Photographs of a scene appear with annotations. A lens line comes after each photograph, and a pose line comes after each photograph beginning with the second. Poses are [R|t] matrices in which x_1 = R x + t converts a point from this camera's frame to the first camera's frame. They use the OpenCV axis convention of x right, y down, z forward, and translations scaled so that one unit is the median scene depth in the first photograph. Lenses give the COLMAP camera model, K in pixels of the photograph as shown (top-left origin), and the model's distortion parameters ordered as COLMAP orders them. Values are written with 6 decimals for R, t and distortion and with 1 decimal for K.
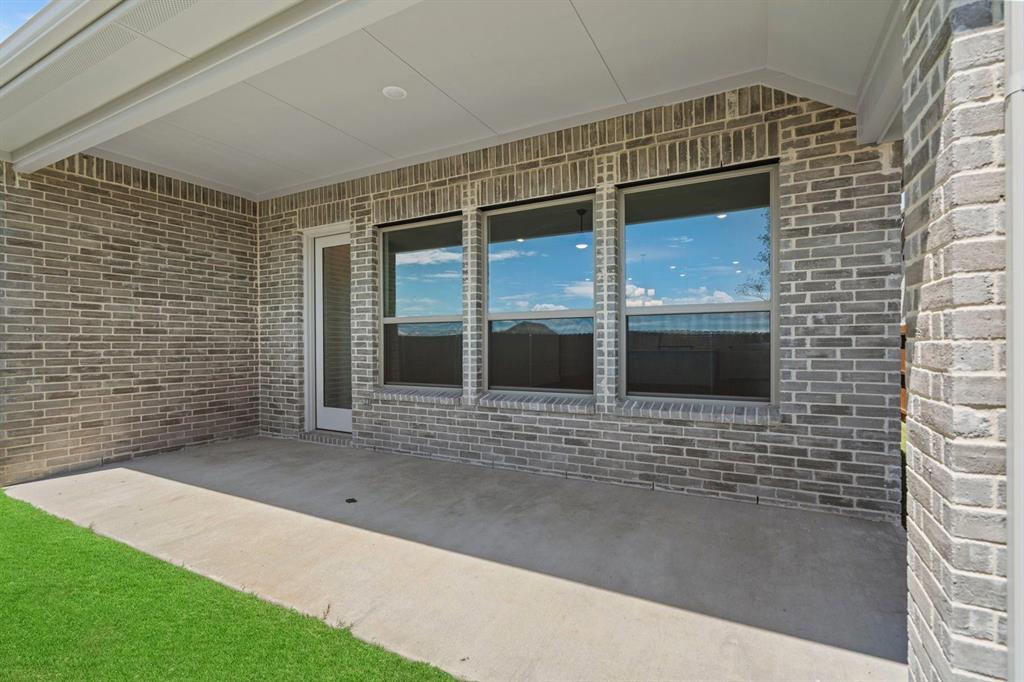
lens RADIAL K [[471.4, 0, 512.0], [0, 471.4, 341.0], [0, 0, 1]] dist [-0.002045, -0.000181]
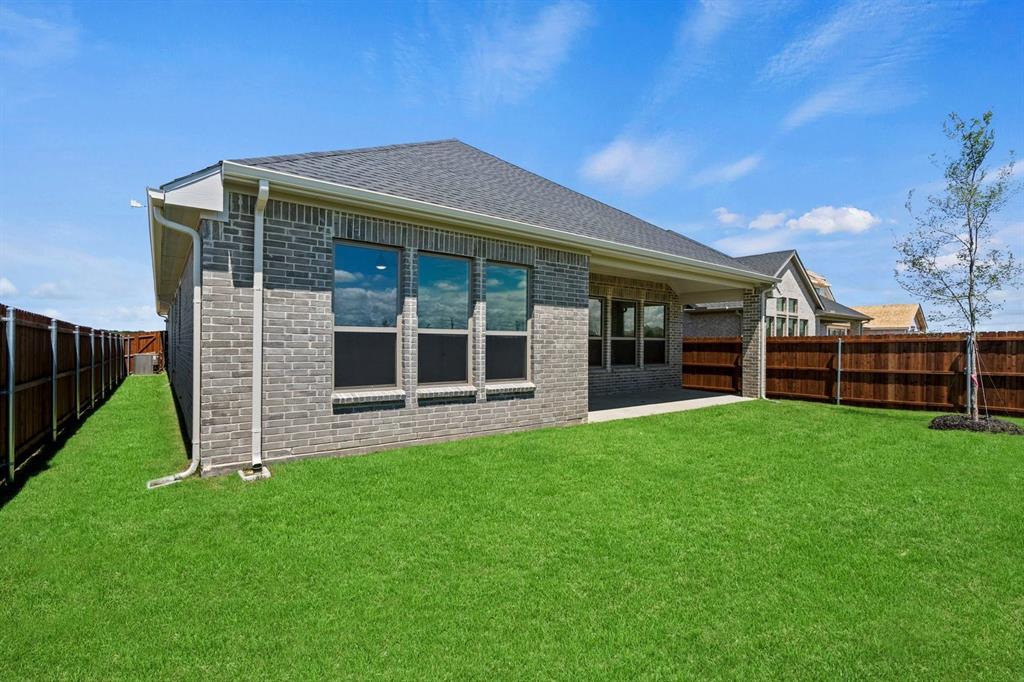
lens RADIAL K [[460.2, 0, 512.0], [0, 460.2, 341.0], [0, 0, 1]] dist [0.002837, 0.000213]
pose [[0.412740, 0.011370, 0.910778, -2.887900], [-0.013004, 0.999894, -0.006590, -0.013377], [-0.910756, -0.009124, 0.412844, 0.481001]]
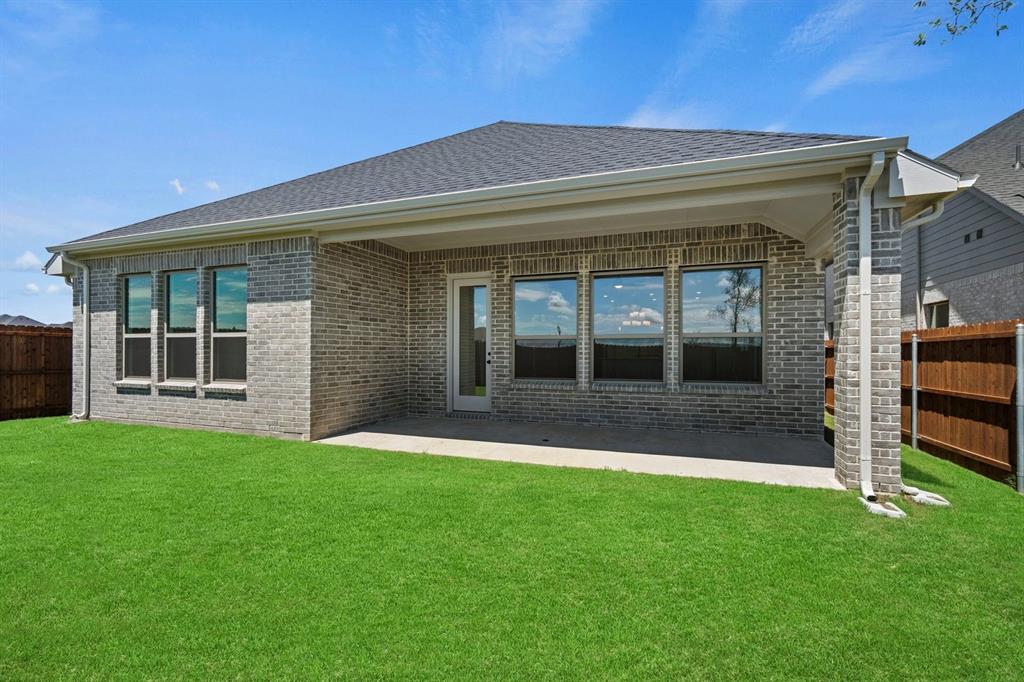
lens RADIAL K [[466.5, 0, 512.8], [0, 466.5, 348.1], [0, 0, 1]] dist [-0.001579, 0.000770]
pose [[0.990796, 0.007503, 0.135155, -0.612647], [-0.007042, 0.999968, -0.003885, -0.003217], [-0.135180, 0.002897, 0.990817, -0.643900]]
